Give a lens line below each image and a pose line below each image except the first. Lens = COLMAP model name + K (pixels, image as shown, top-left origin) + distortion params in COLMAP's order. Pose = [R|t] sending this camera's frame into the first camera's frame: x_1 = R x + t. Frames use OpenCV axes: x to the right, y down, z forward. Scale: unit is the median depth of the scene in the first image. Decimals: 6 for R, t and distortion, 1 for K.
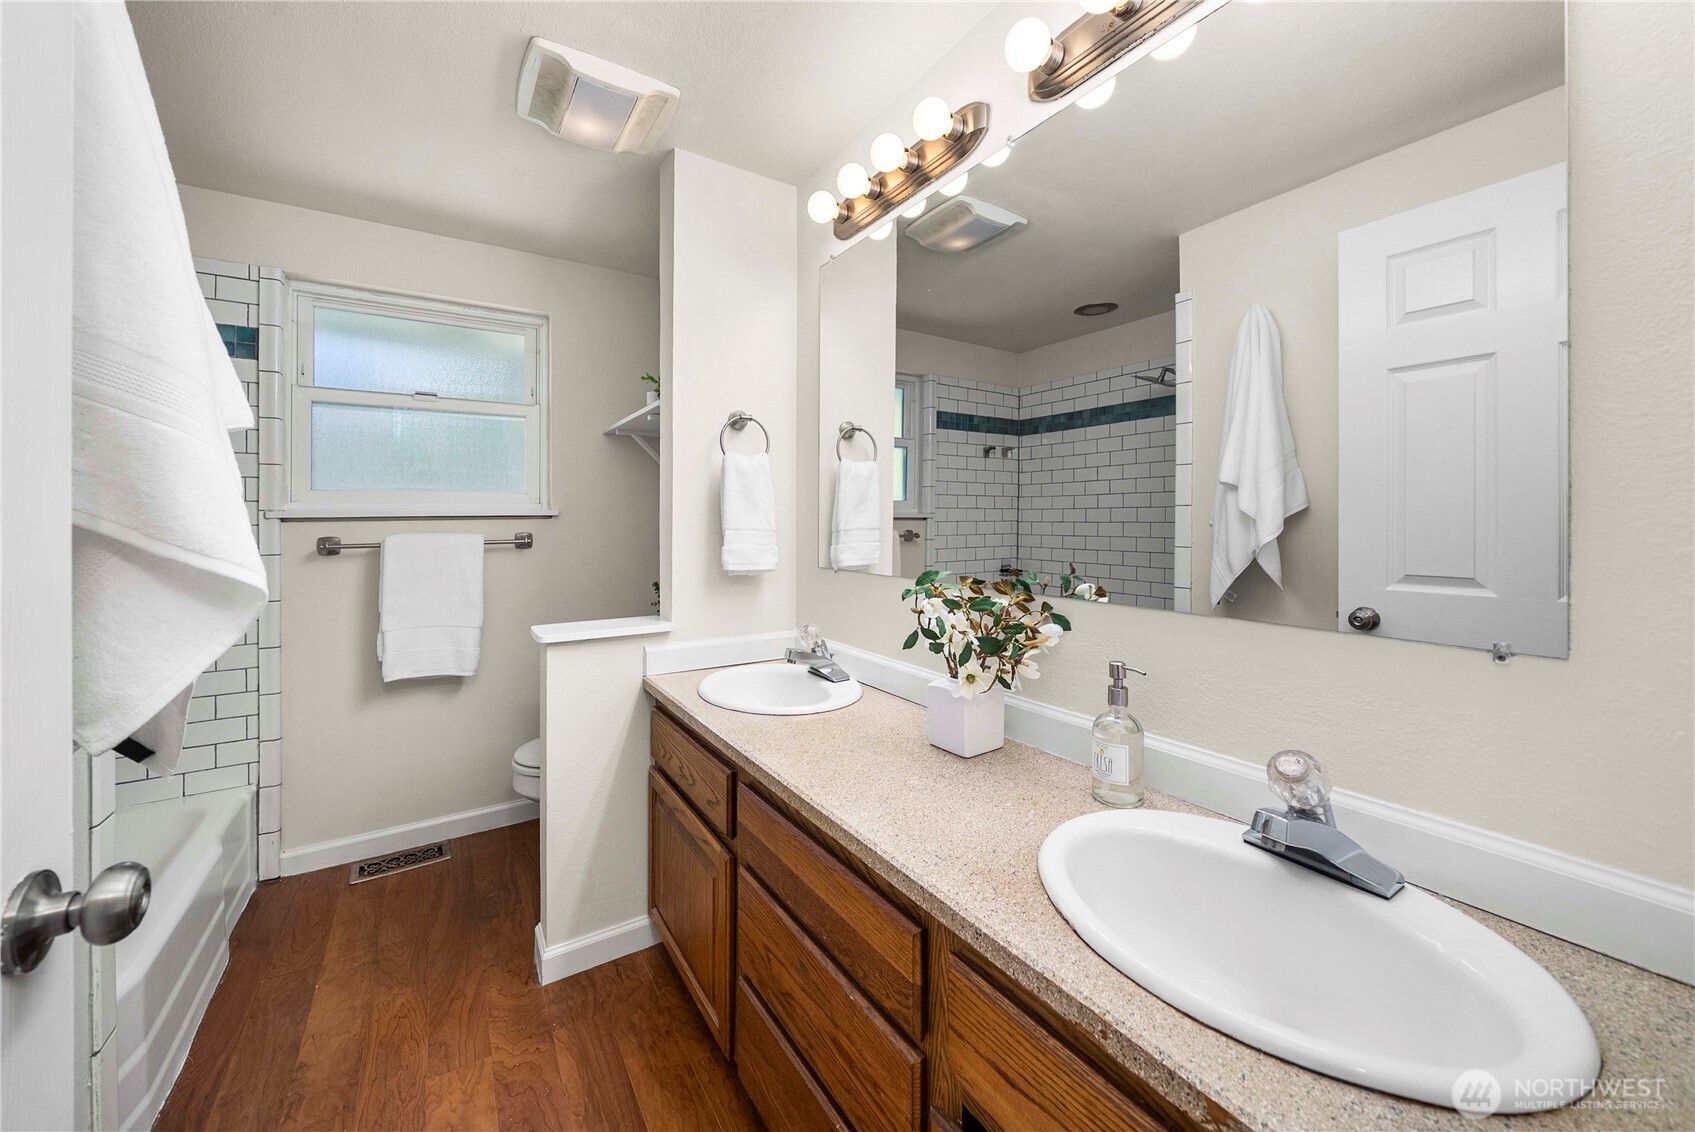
lens RADIAL K [[630.8, 0, 833.7], [0, 630.8, 521.9], [0, 0, 1]] dist [-0.001149, -0.000238]
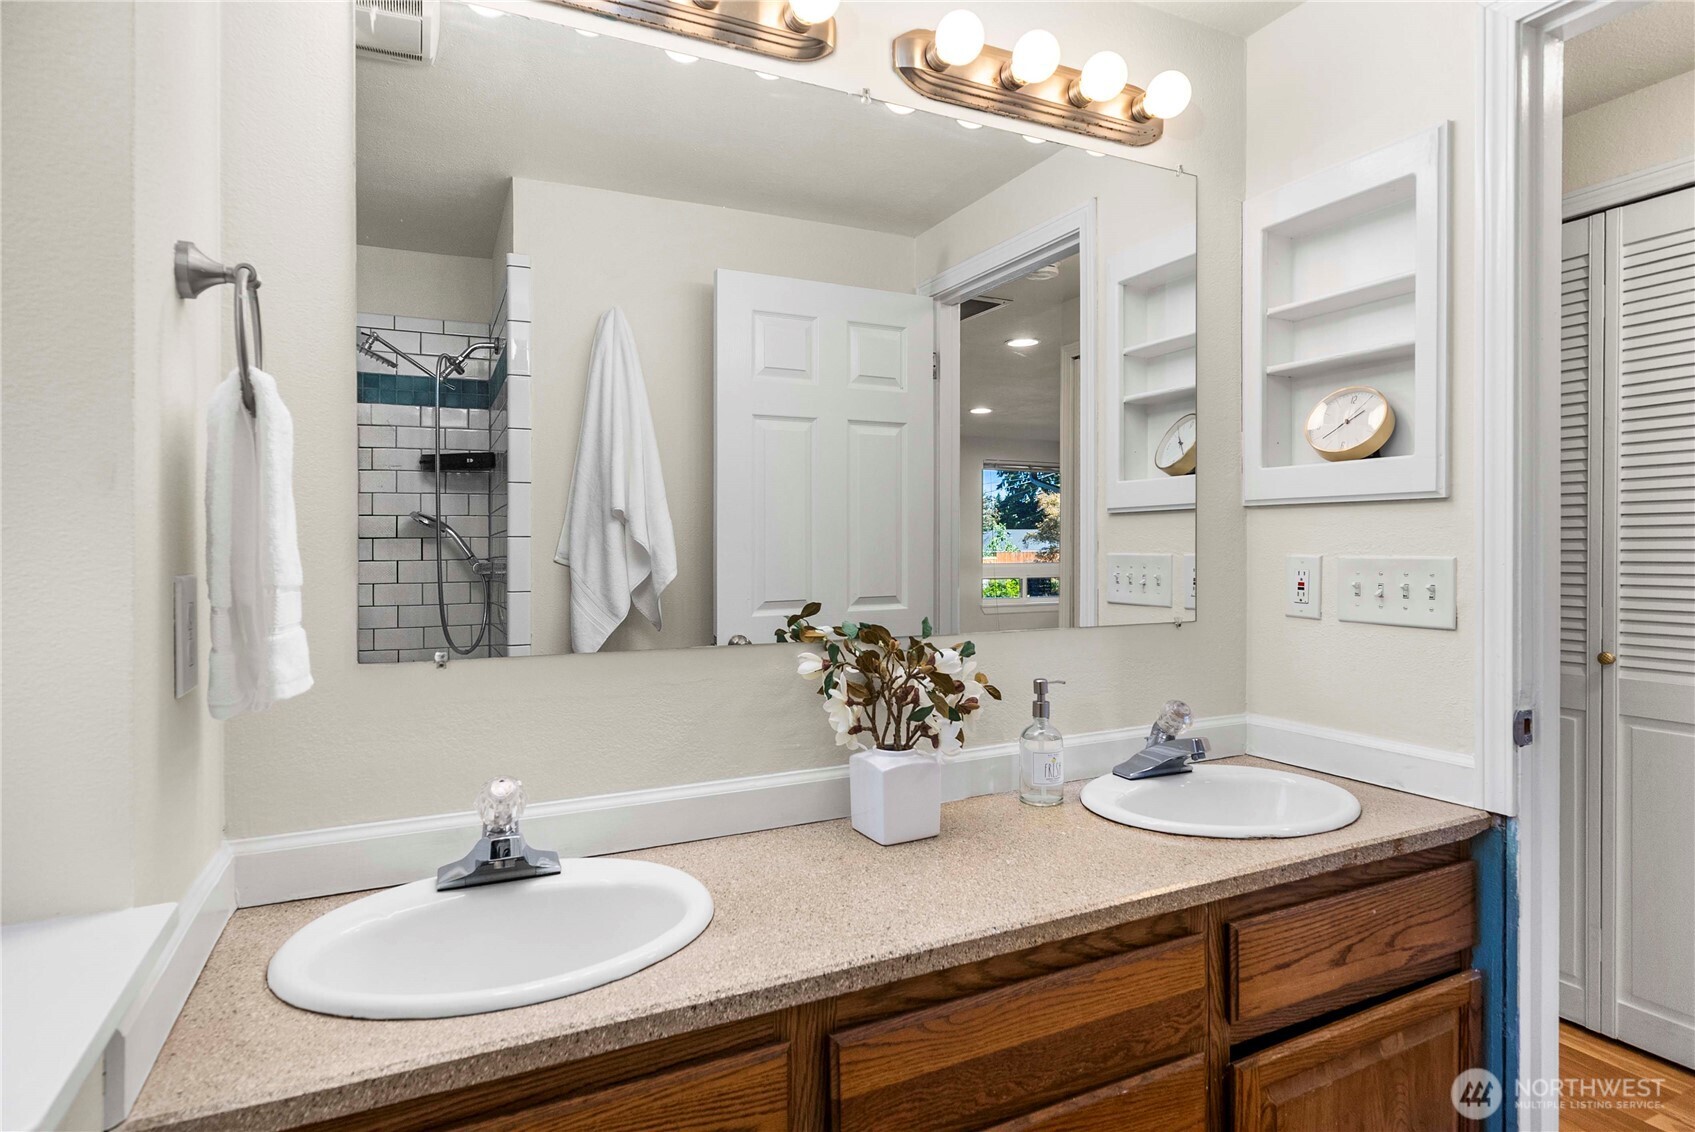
lens RADIAL K [[913.7, 0, 847.5], [0, 913.7, 566.0], [0, 0, 1]] dist [-0.000231, -0.000033]
pose [[0.108905, -0.016910, 0.993908, -0.744966], [0.006581, 0.999846, 0.016290, -0.004394], [-0.994030, 0.004767, 0.108999, 0.726150]]
